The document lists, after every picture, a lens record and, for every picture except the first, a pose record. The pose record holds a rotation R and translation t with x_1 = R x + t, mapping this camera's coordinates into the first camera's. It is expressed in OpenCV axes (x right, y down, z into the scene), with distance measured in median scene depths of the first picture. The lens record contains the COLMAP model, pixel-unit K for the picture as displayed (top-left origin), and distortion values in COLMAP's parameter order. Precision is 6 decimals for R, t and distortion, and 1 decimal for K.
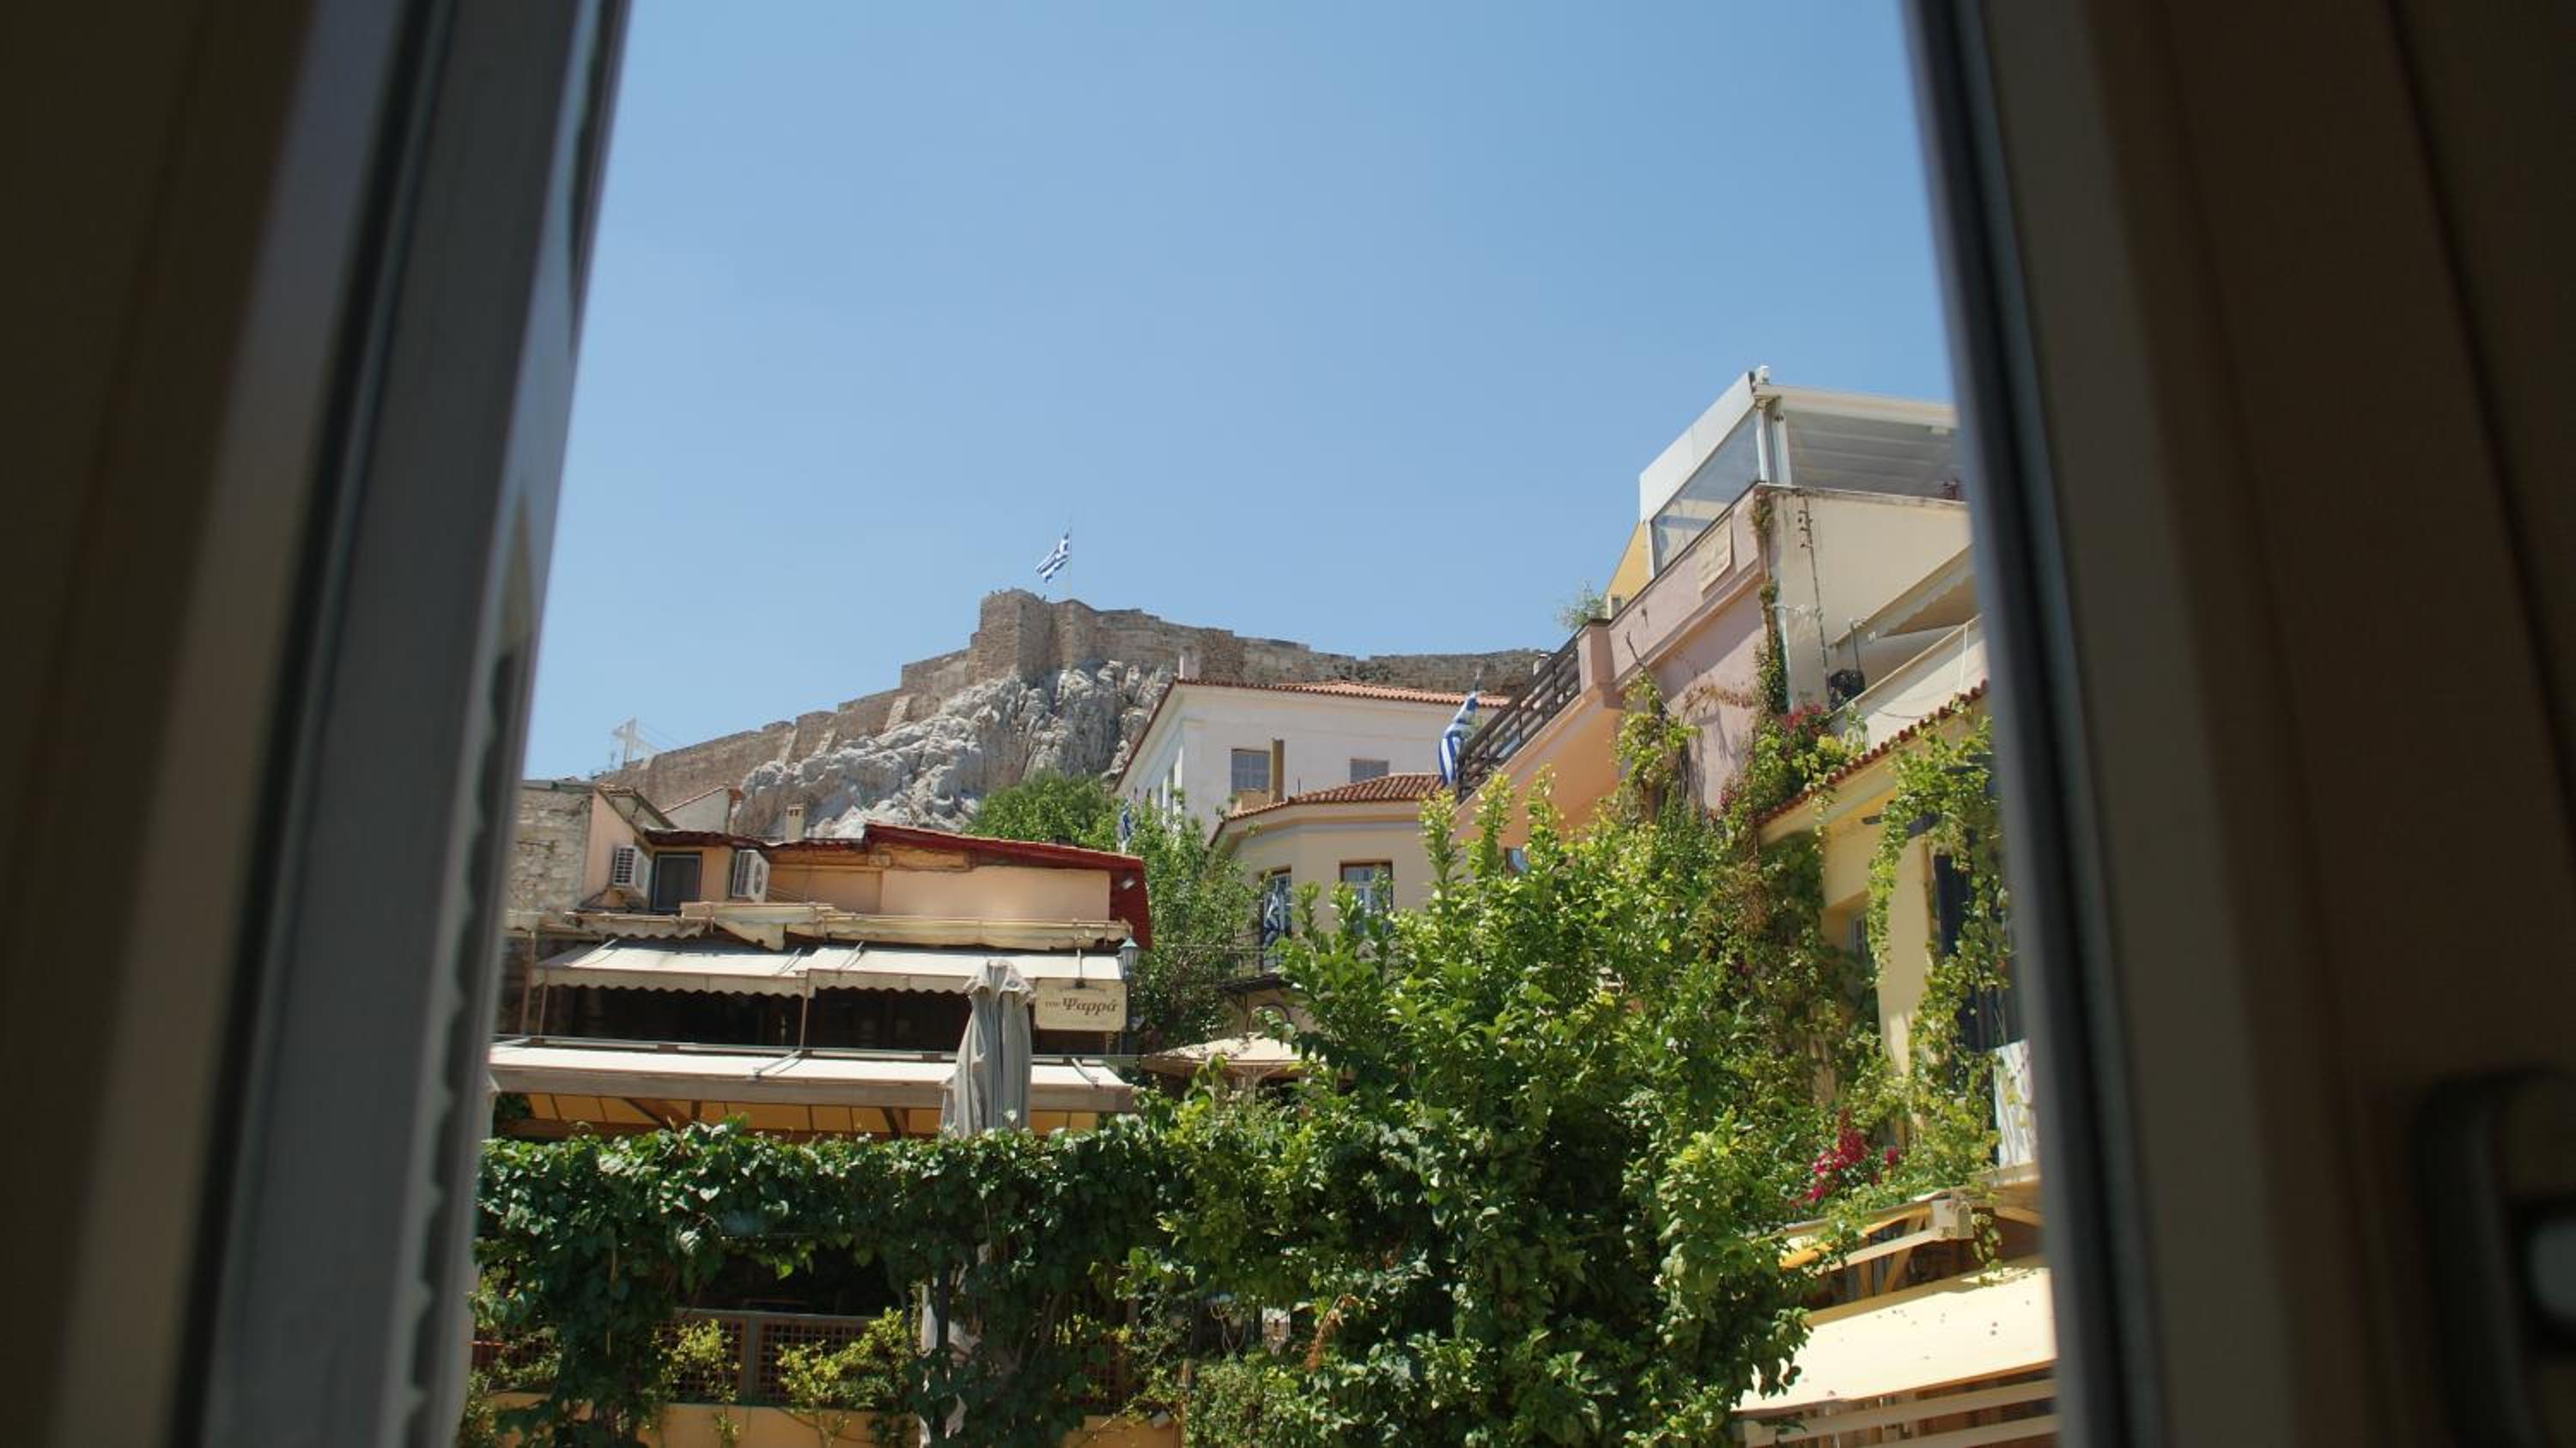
lens RADIAL K [[2025.7, 0, 1283.1], [0, 2025.7, 718.8], [0, 0, 1]] dist [-0.142466, 0.007886]
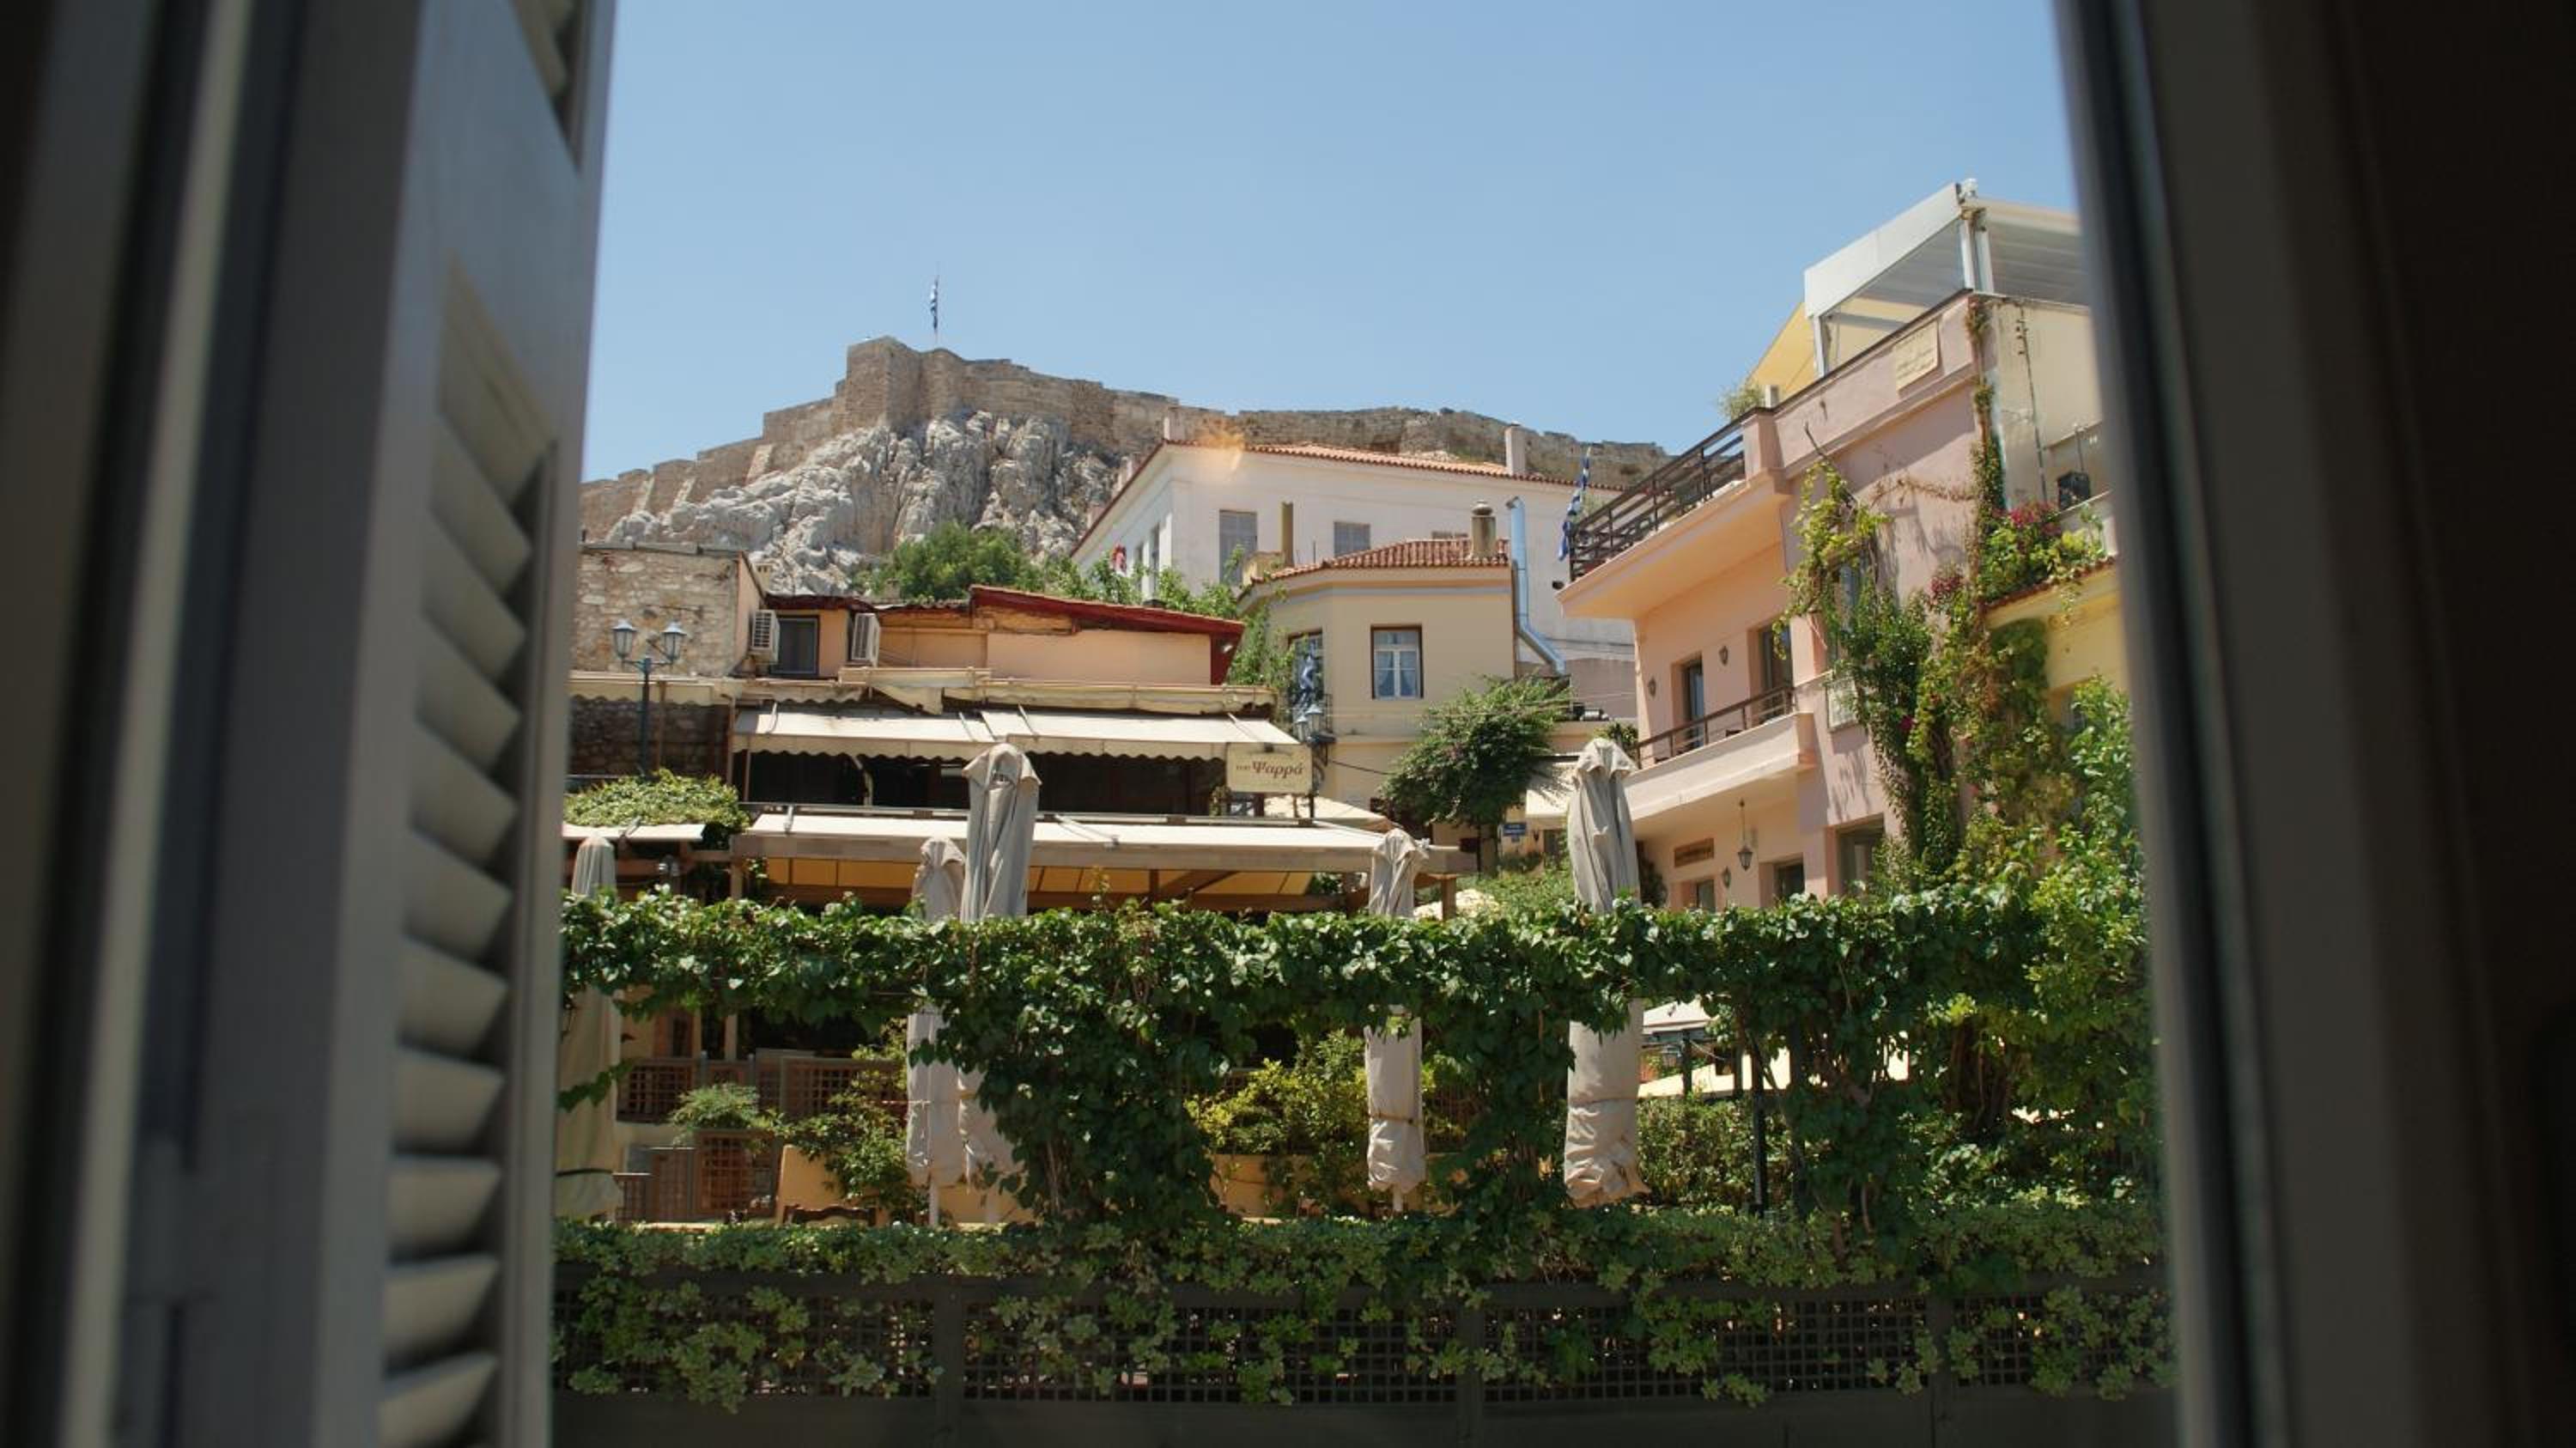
lens RADIAL K [[2025.7, 0, 1307.7], [0, 2025.7, 730.4], [0, 0, 1]] dist [-0.142466, 0.007886]
pose [[0.995165, 0.006132, 0.098027, -0.145835], [-0.018553, 0.991817, 0.126309, -0.008054], [-0.096451, -0.127517, 0.987136, -0.025294]]
